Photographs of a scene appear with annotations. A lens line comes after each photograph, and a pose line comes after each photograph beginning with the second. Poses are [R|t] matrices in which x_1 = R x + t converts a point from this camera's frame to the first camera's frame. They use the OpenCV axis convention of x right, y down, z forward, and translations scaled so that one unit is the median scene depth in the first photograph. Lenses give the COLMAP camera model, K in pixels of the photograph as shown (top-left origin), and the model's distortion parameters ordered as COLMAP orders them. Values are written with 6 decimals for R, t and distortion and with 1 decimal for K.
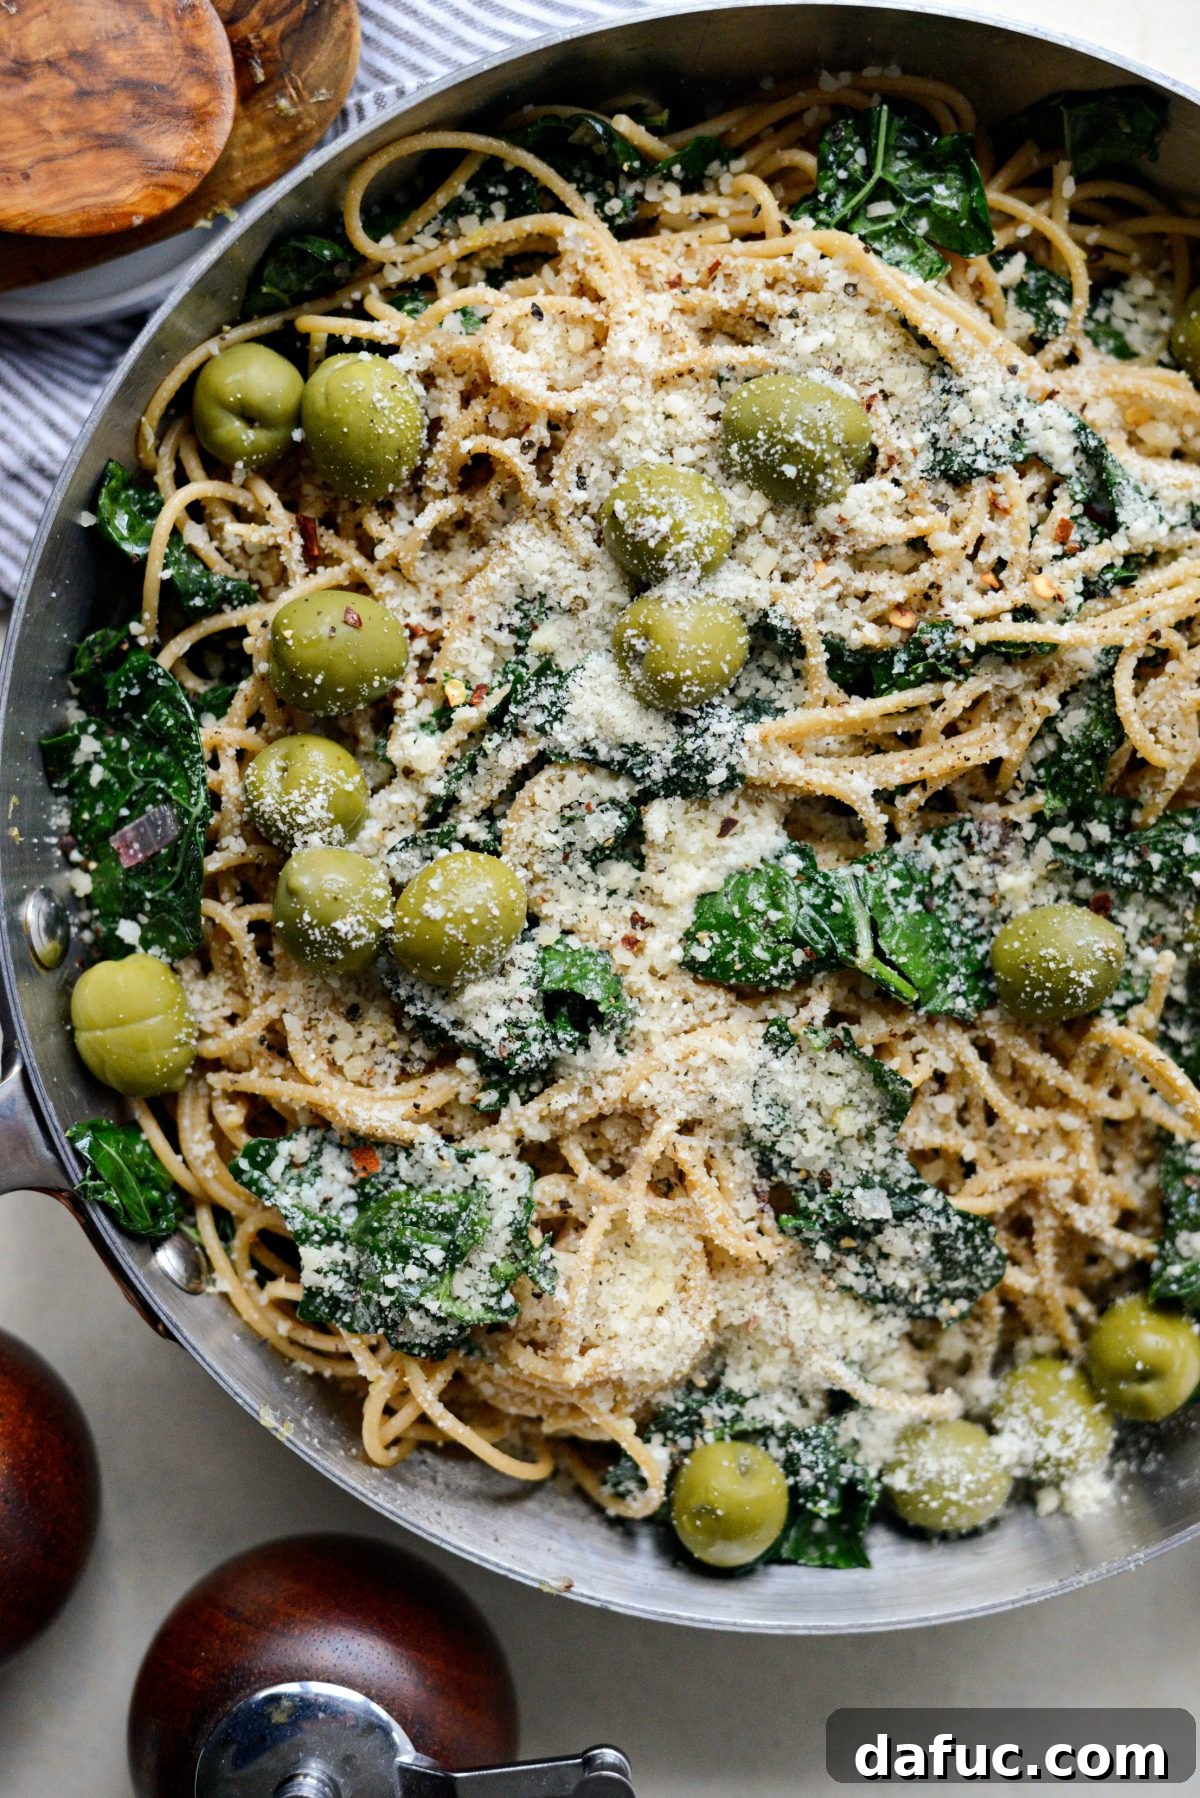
lens RADIAL K [[2845.3, 0, 600.0], [0, 2845.3, 899.0], [0, 0, 1]] dist [-0.003290, -0.855024]
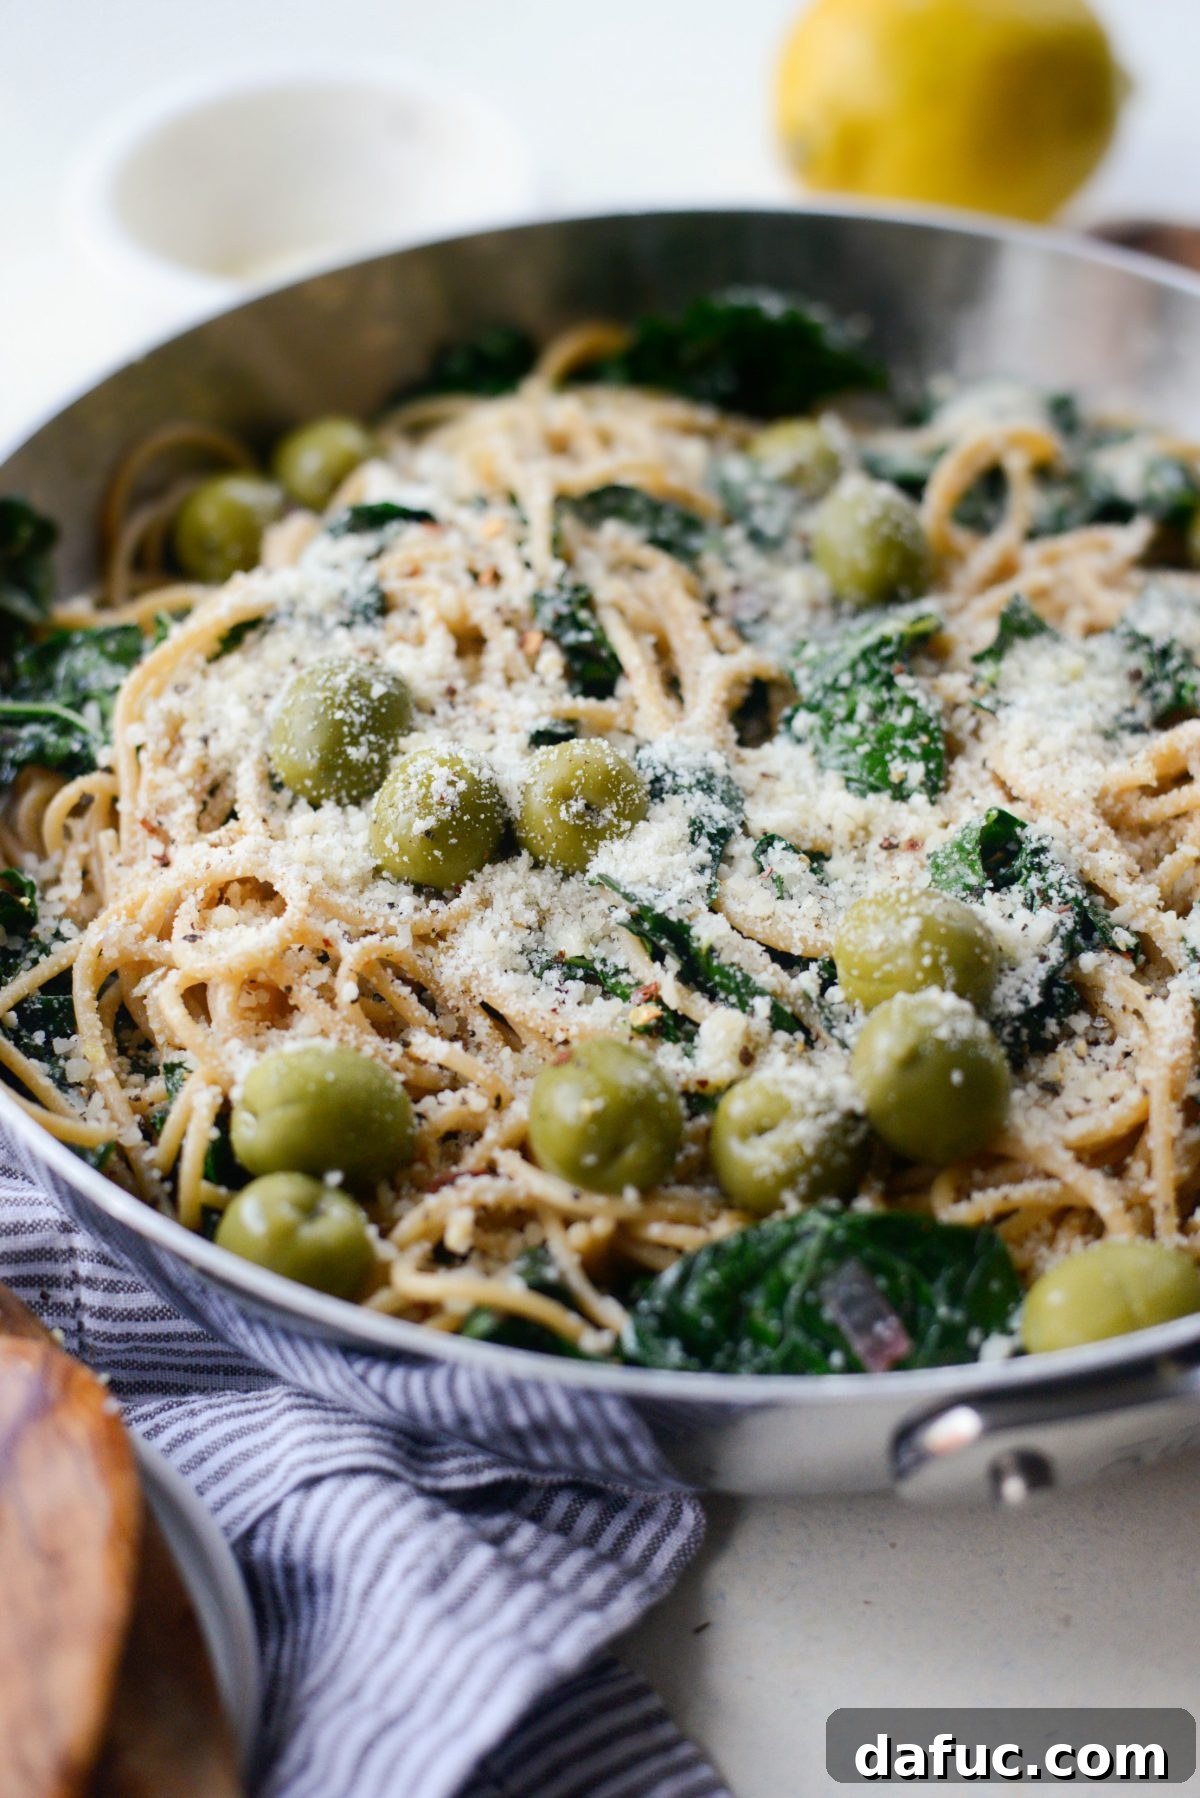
lens RADIAL K [[2845.3, 0, 600.0], [0, 2845.3, 899.0], [0, 0, 1]] dist [-0.003290, -0.855024]
pose [[-0.065116, -0.698352, 0.712787, -0.621846], [0.996525, -0.082684, 0.010028, -0.092054], [0.051933, 0.710963, 0.701309, 0.399528]]
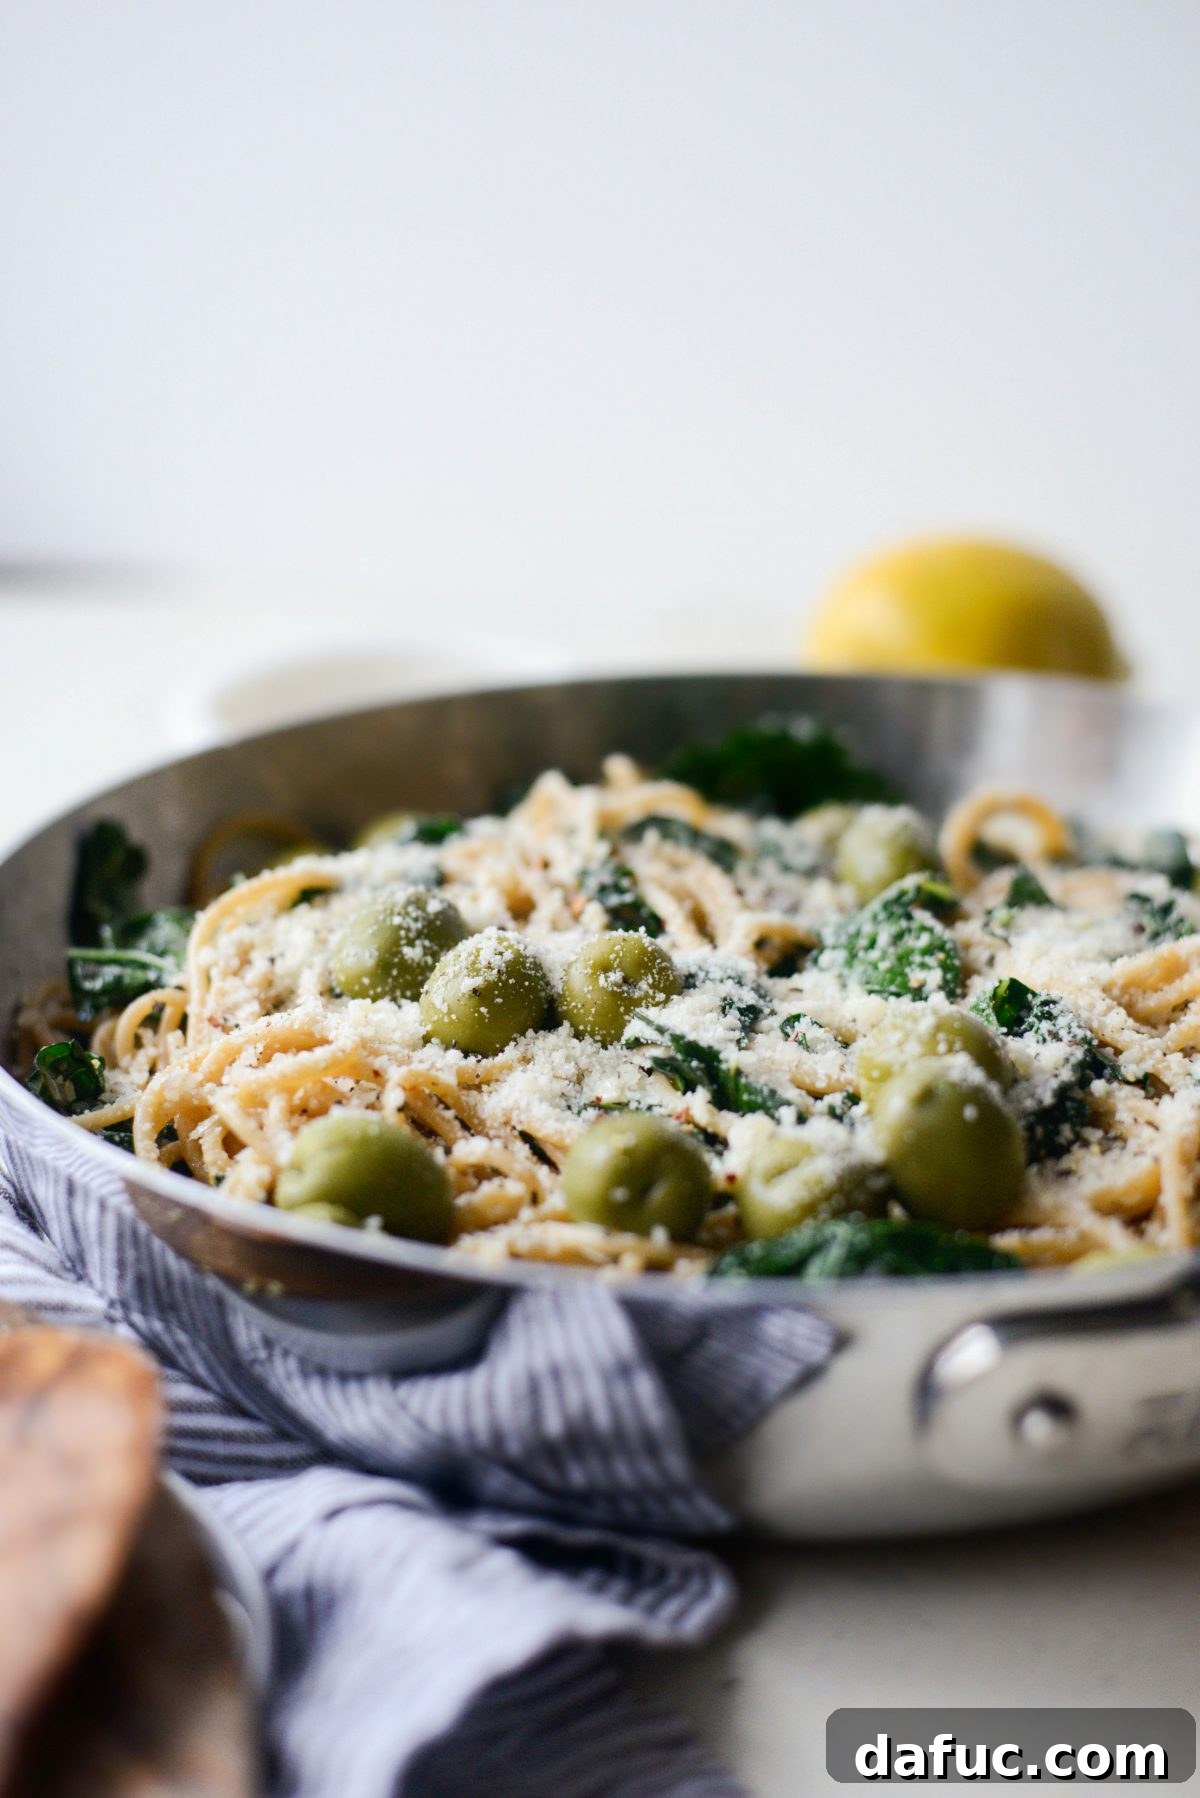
lens RADIAL K [[2845.3, 0, 600.0], [0, 2845.3, 899.0], [0, 0, 1]] dist [-0.003290, -0.855024]
pose [[-0.037772, -0.364224, 0.930545, -0.837298], [0.997564, -0.068389, 0.013724, -0.103870], [0.058640, 0.928797, 0.365920, 0.622353]]
